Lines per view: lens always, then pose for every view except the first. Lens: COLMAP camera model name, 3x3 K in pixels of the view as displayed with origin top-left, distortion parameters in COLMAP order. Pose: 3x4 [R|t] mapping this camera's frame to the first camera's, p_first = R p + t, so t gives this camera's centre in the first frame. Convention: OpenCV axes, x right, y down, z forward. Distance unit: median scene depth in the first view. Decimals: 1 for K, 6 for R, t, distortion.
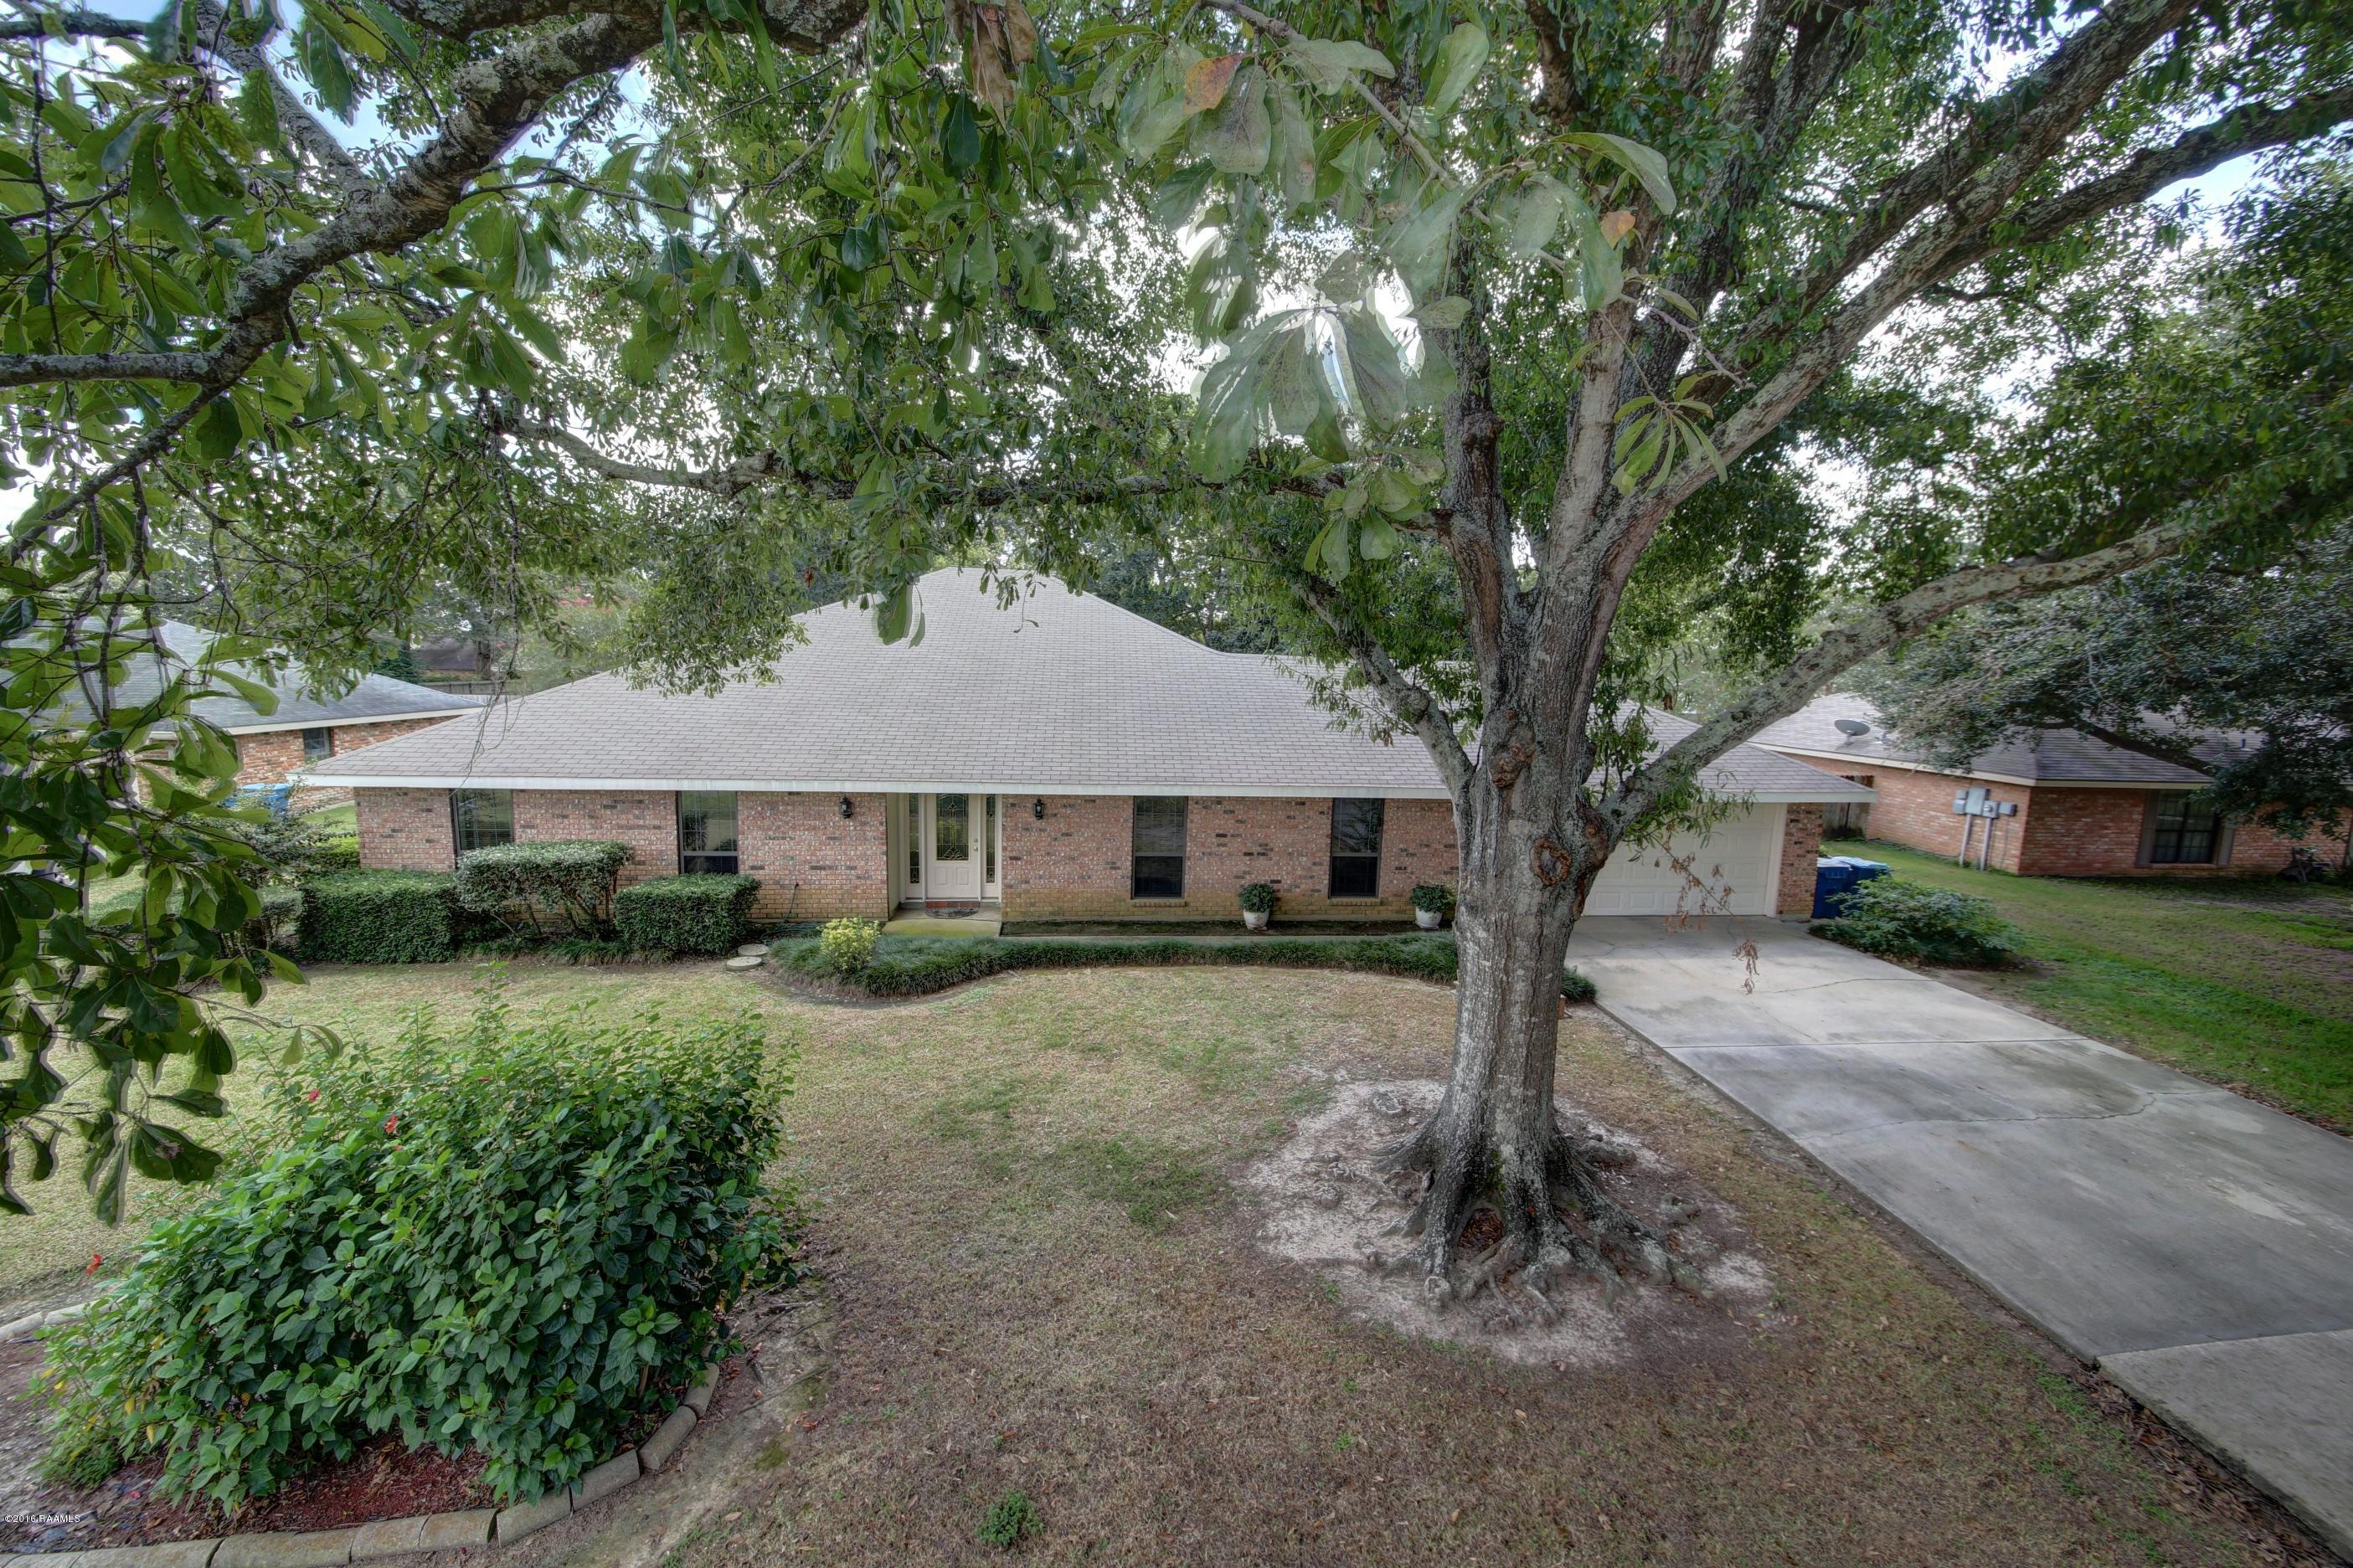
lens RADIAL K [[842.5, 0, 1189.7], [0, 842.5, 774.8], [0, 0, 1]] dist [0.014645, -0.013943]
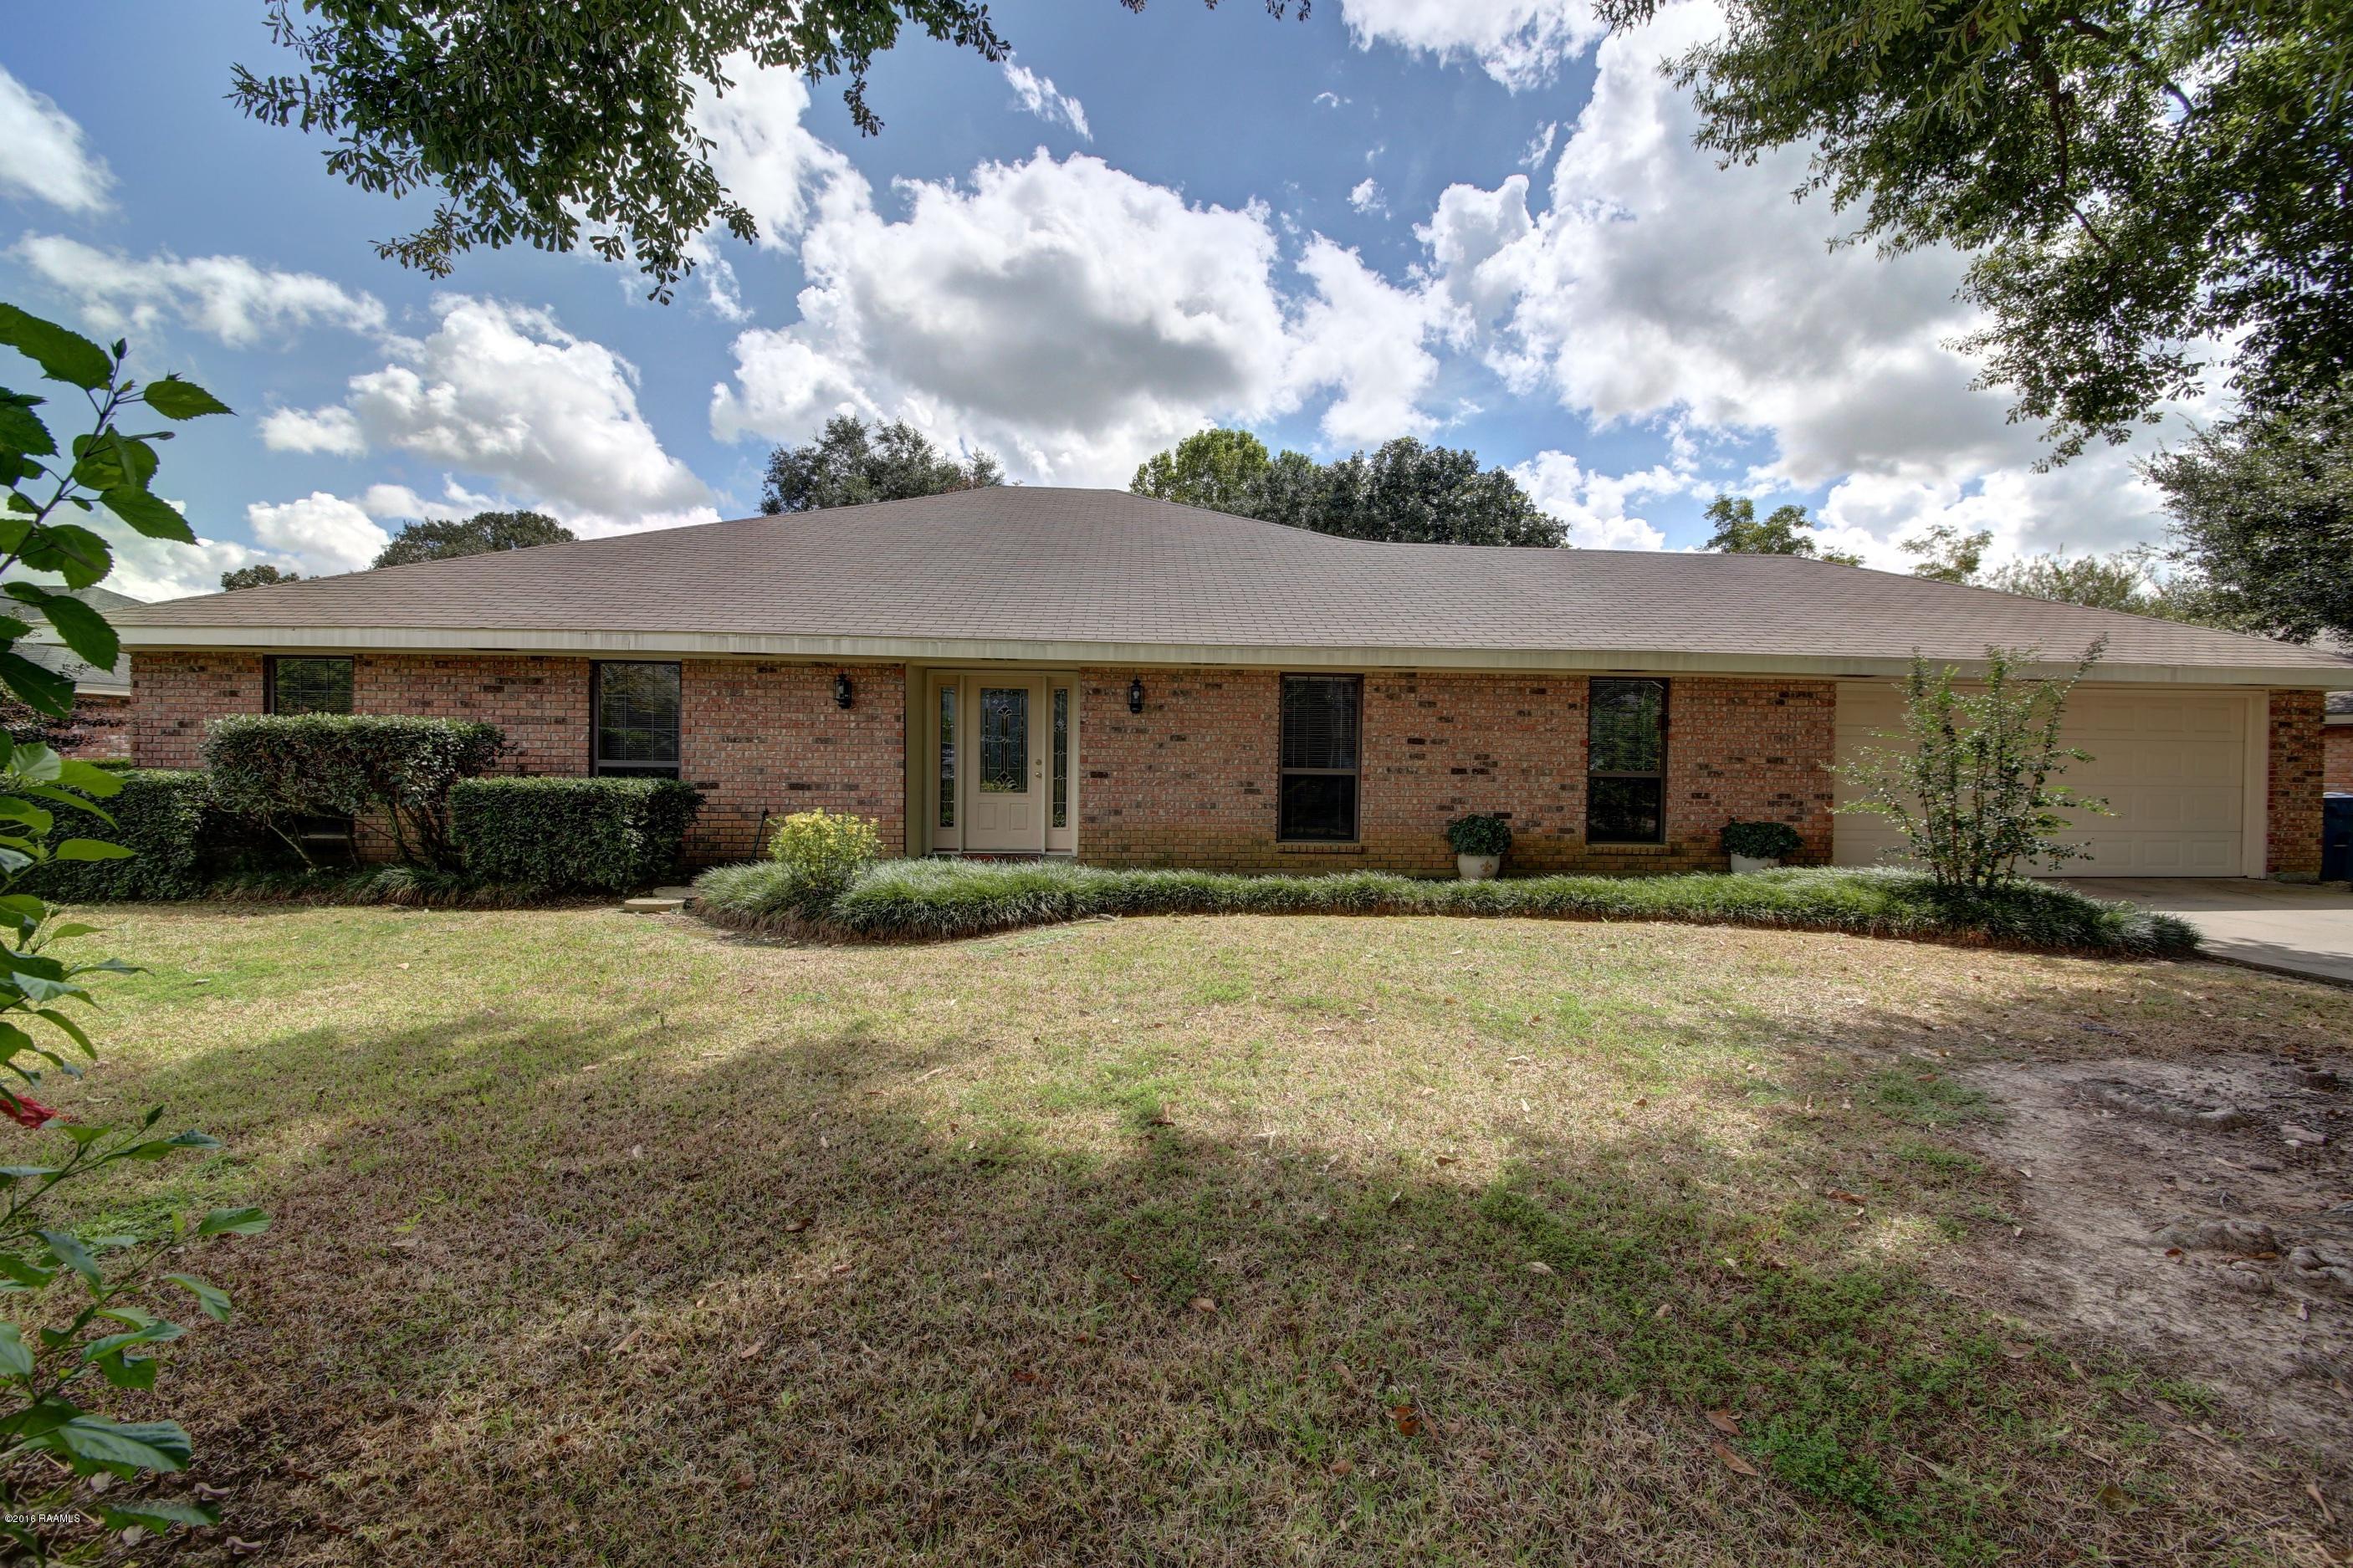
lens RADIAL K [[850.2, 0, 1182.0], [0, 850.2, 775.3], [0, 0, 1]] dist [0.012140, -0.013947]
pose [[0.997995, -0.016507, -0.061101, -0.218661], [0.009633, 0.993759, -0.111135, 0.362990], [0.062555, 0.110324, 0.991925, 0.755504]]
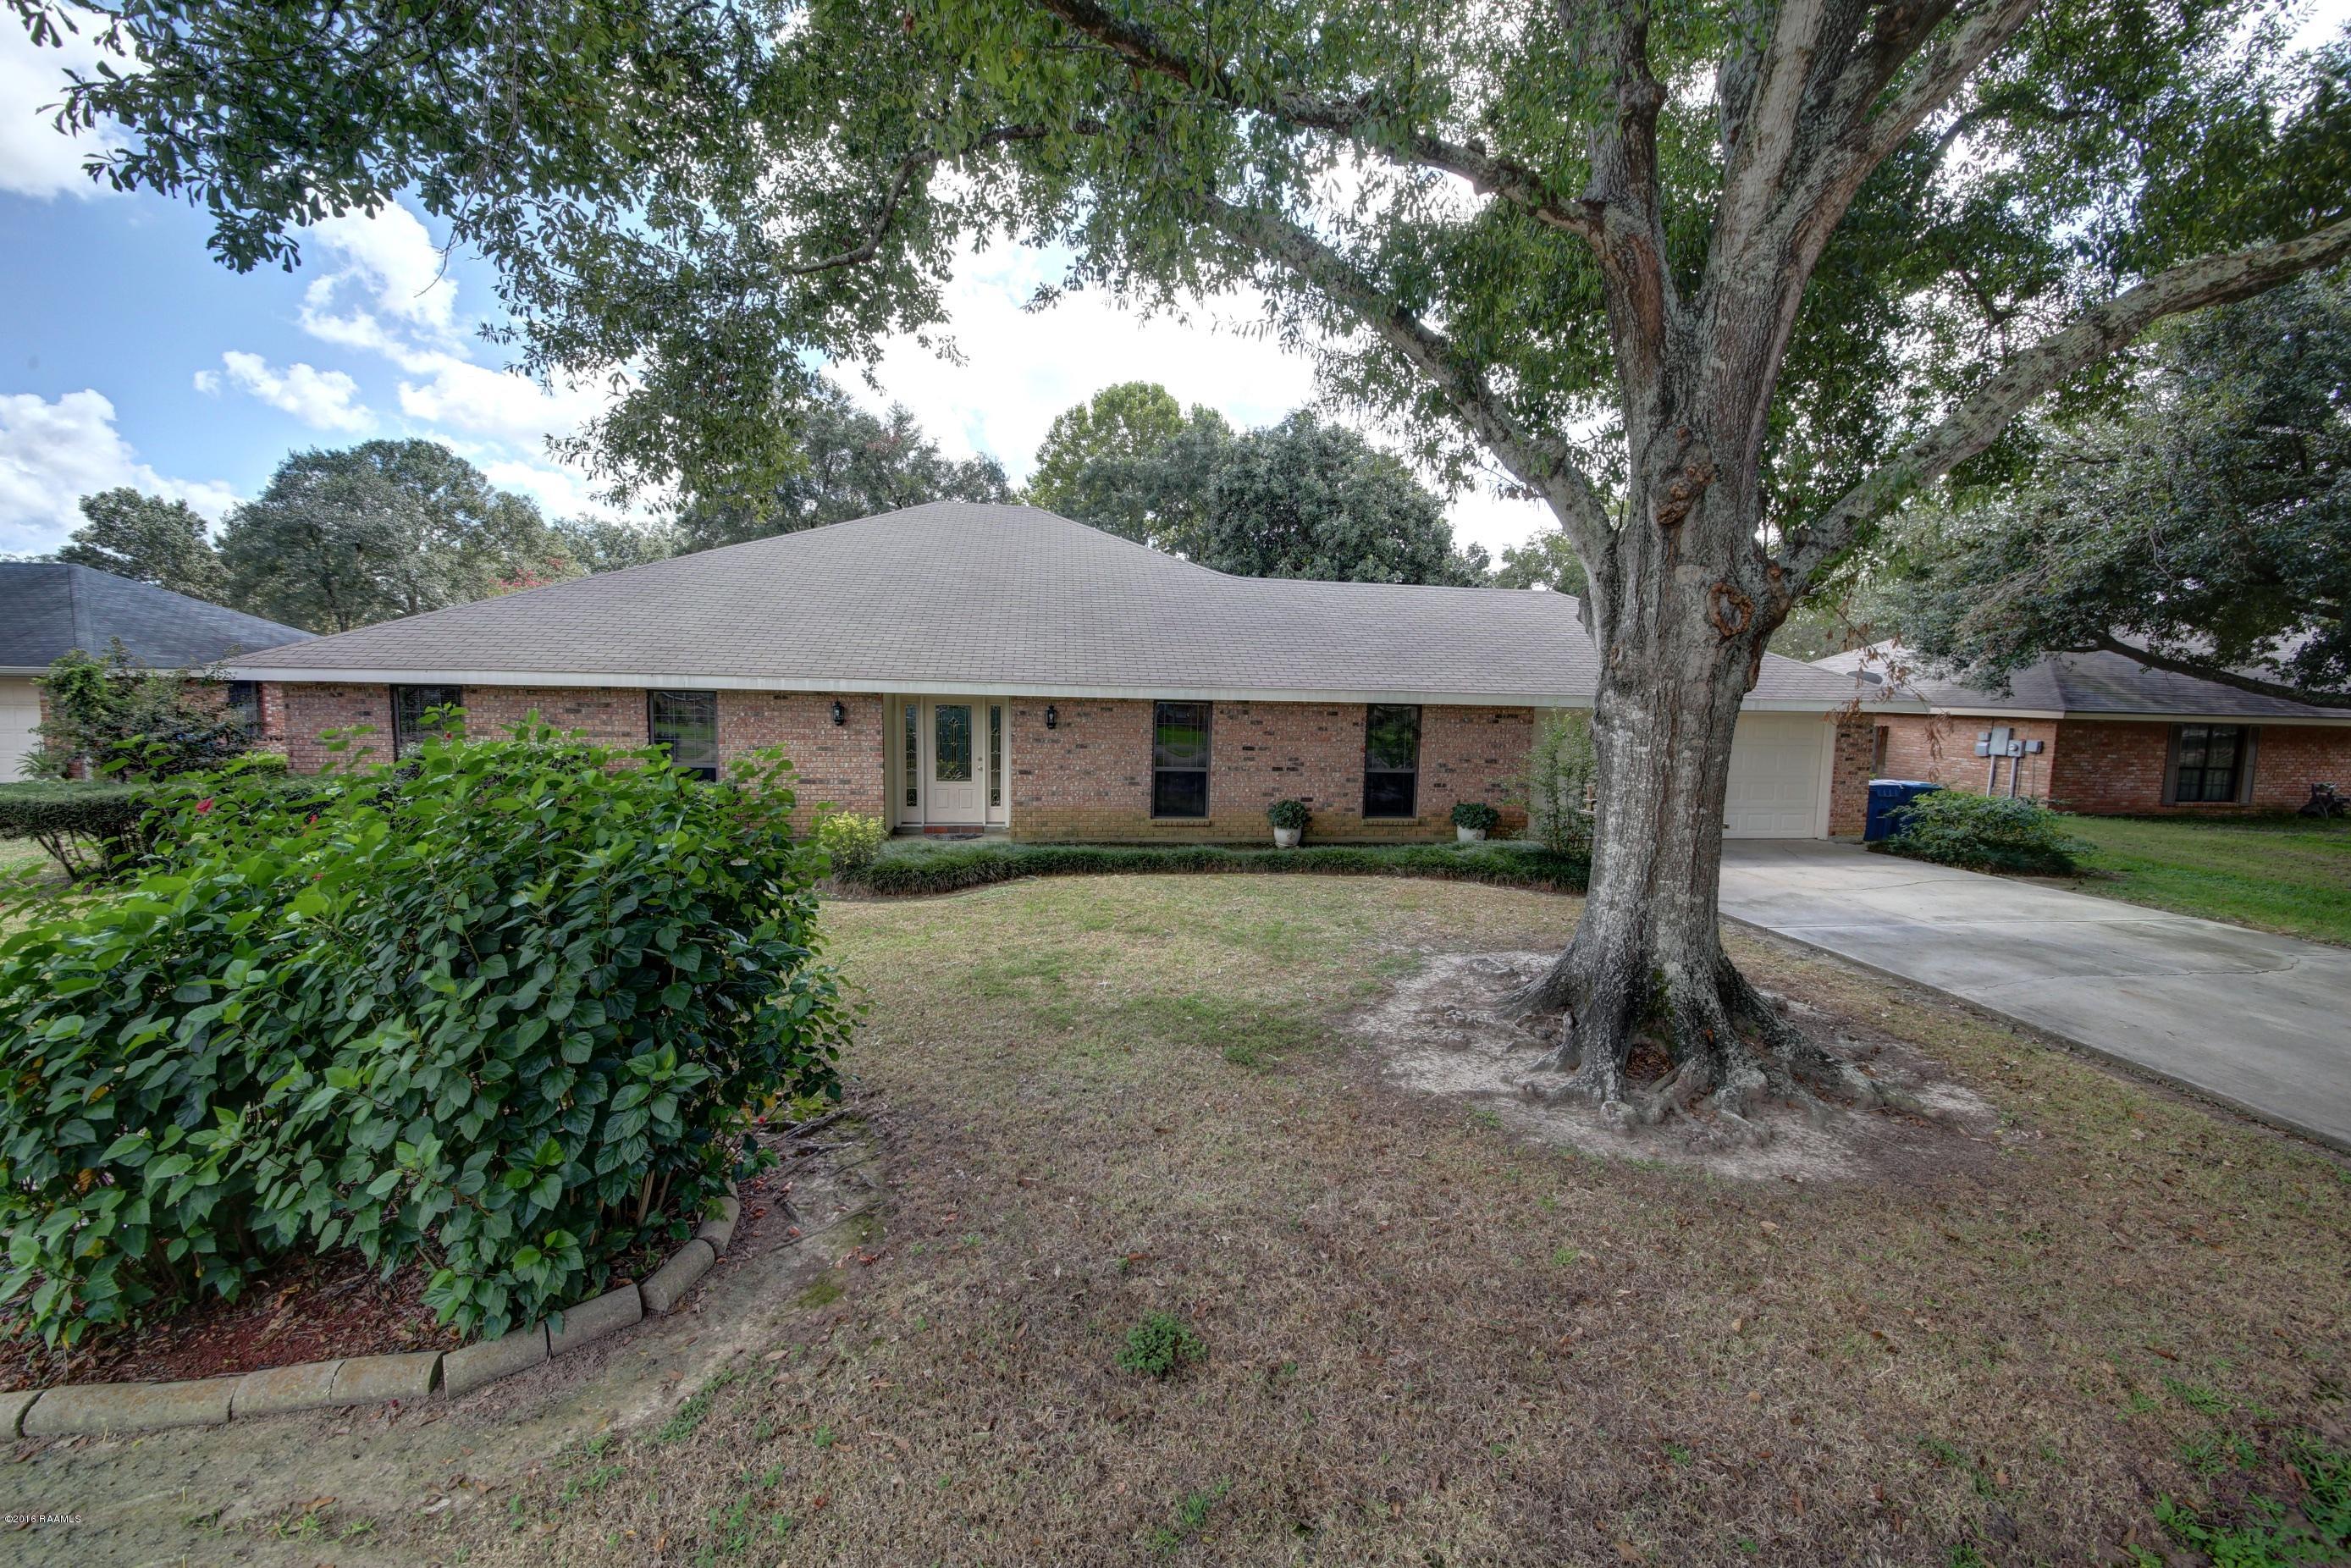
lens RADIAL K [[849.6, 0, 1180.9], [0, 849.6, 775.3], [0, 0, 1]] dist [0.012140, -0.013947]
pose [[0.999447, -0.009335, 0.031901, -0.142514], [0.010196, 0.999586, -0.026923, 0.271270], [-0.031637, 0.027233, 0.999128, 0.160659]]
